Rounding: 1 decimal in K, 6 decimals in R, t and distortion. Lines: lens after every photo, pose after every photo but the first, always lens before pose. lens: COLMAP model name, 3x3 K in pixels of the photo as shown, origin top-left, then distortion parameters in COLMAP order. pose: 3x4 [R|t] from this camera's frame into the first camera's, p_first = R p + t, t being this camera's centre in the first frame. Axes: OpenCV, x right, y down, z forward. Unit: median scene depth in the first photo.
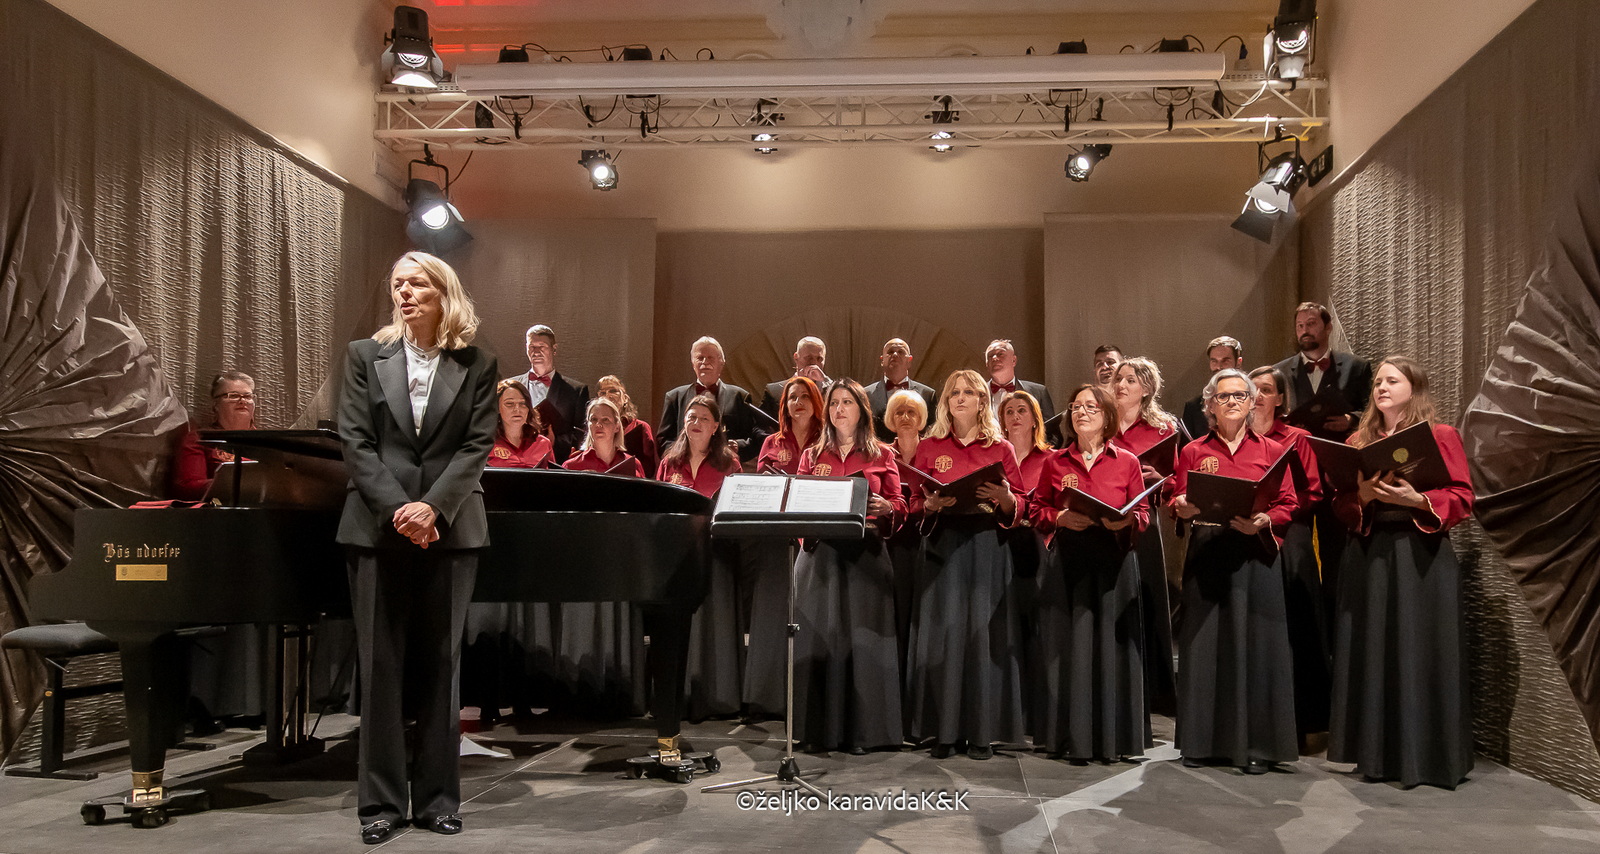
lens RADIAL K [[1009.6, 0, 864.7], [0, 1009.6, 516.0], [0, 0, 1]] dist [0.001437, -0.015577]
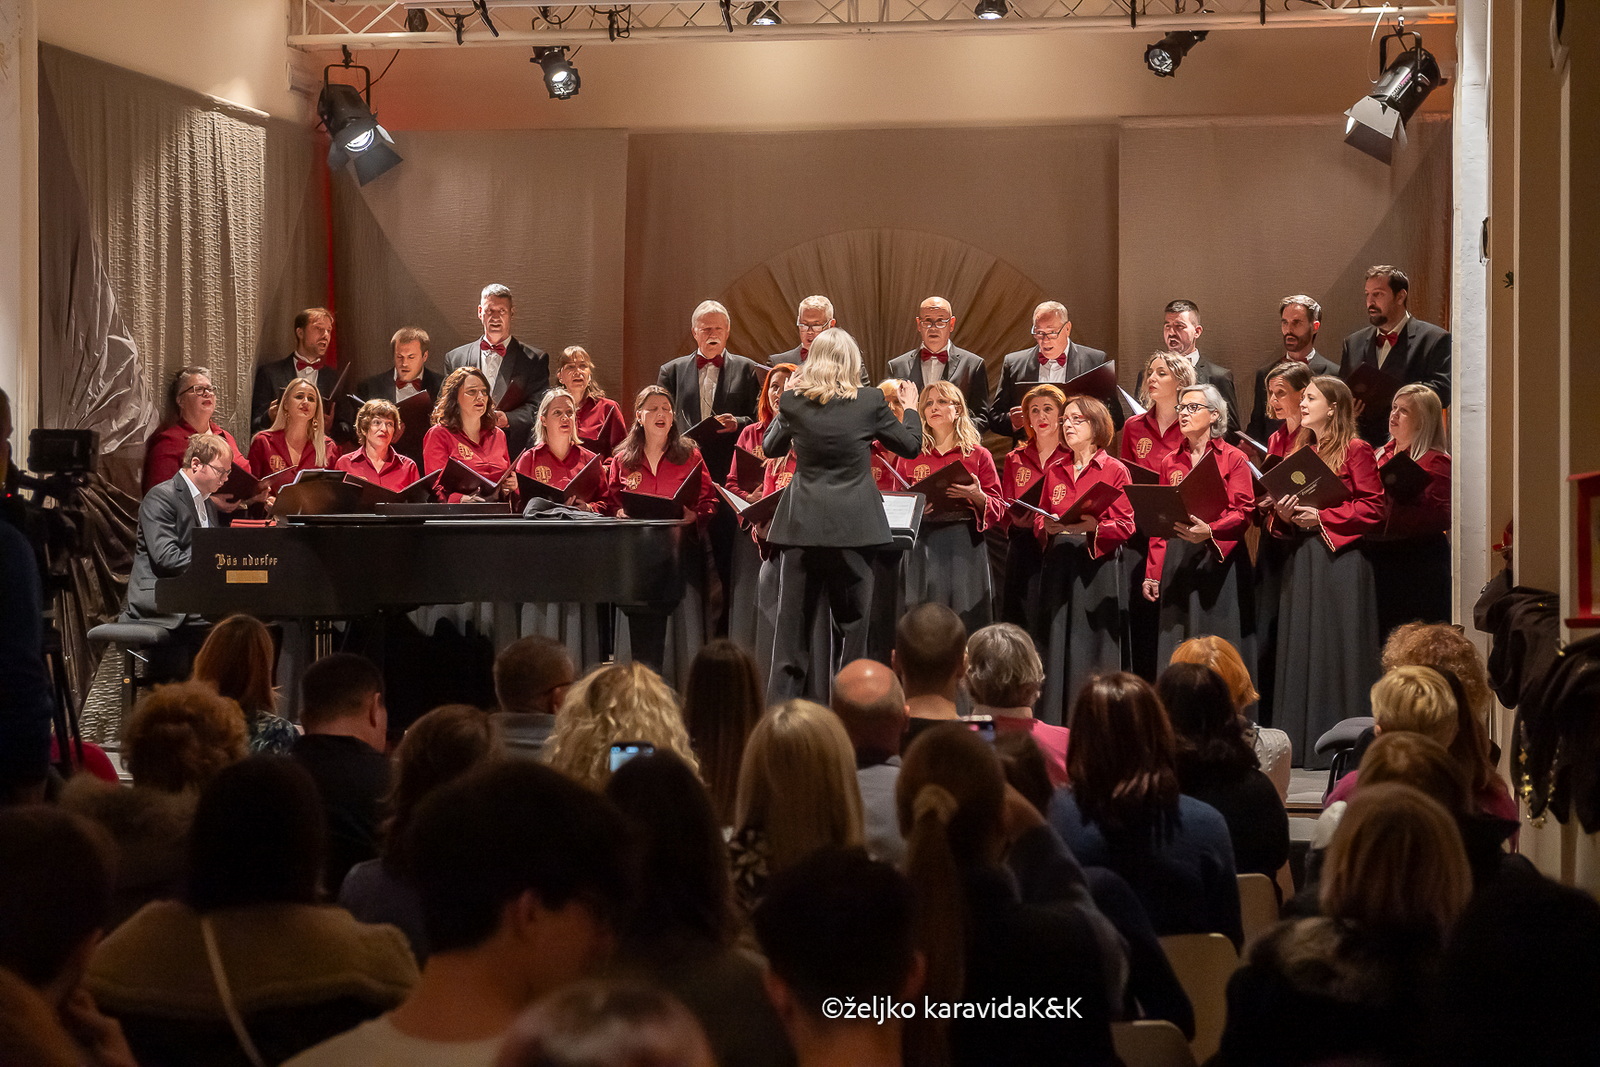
lens RADIAL K [[2995.3, 0, 777.9], [0, 2995.3, 529.3], [0, 0, 1]] dist [-0.015578, 0.151636]
pose [[0.989135, 0.001346, -0.147007, 0.284218], [0.004330, 0.999258, 0.038281, -0.080757], [0.146949, -0.038502, 0.988394, -1.462108]]
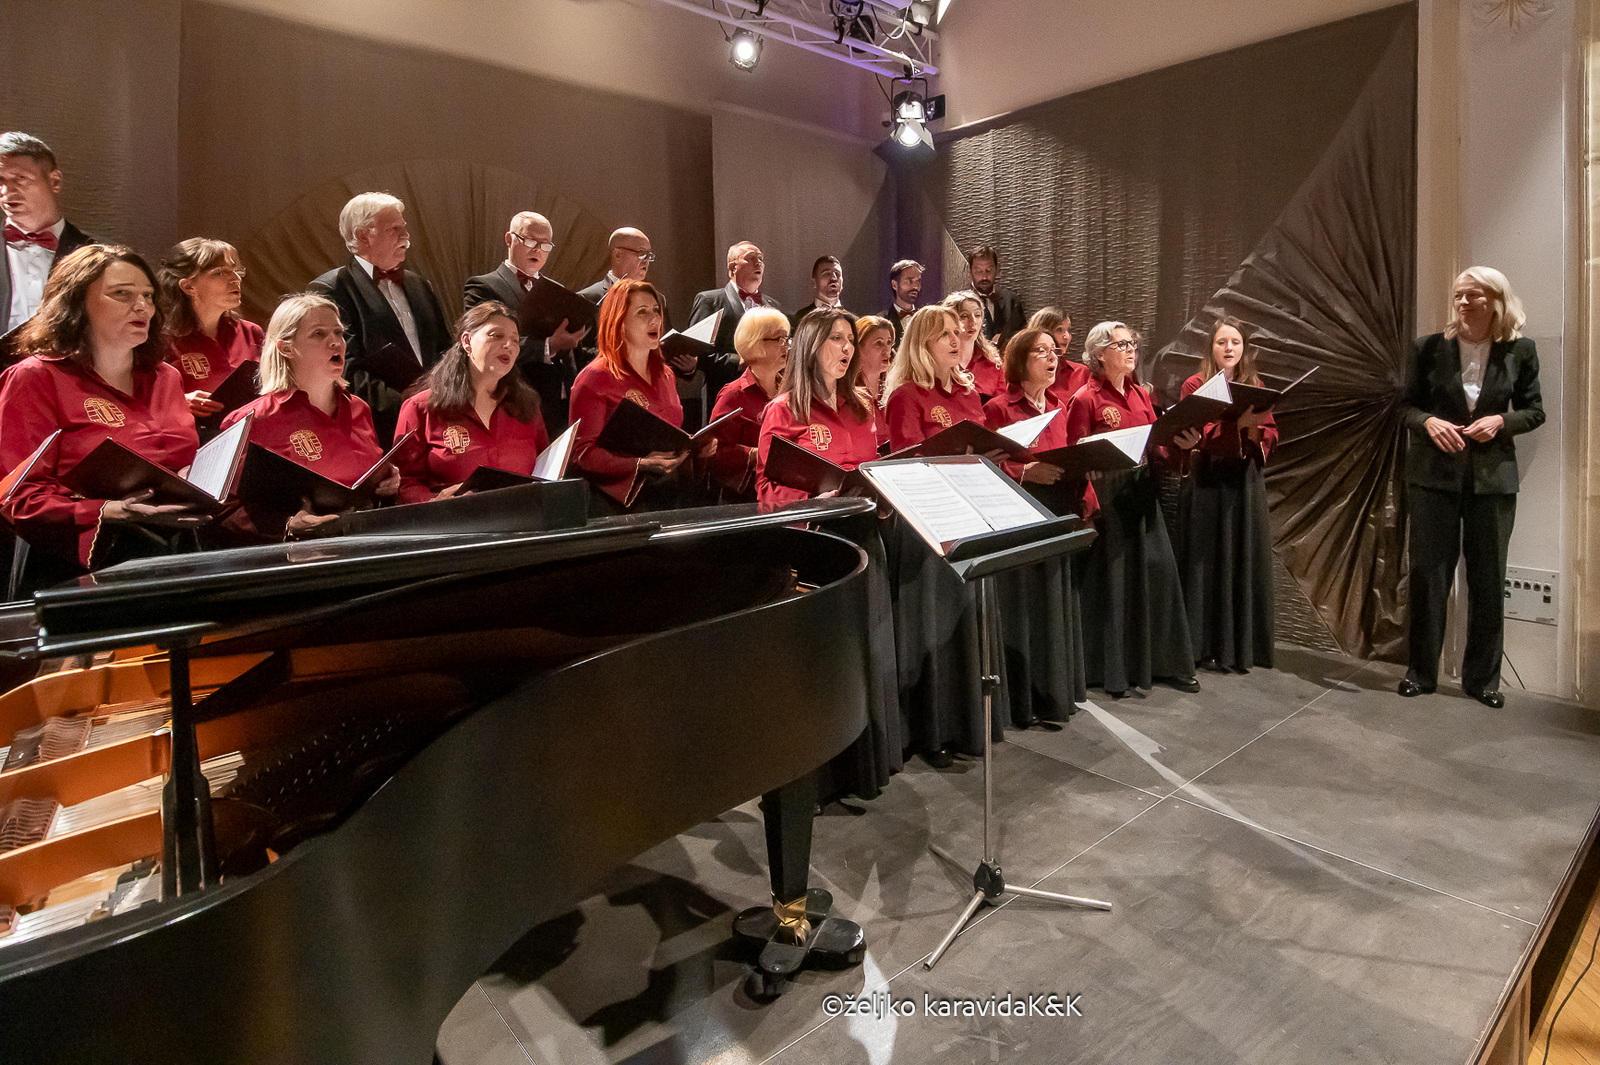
lens RADIAL K [[857.0, 0, 798.5], [0, 857.0, 434.6], [0, 0, 1]] dist [0.000375, -0.000558]
pose [[0.692858, -0.063359, 0.718285, -0.376841], [0.000523, 0.996176, 0.087367, -0.070894], [-0.721074, -0.060157, 0.690242, 0.431274]]
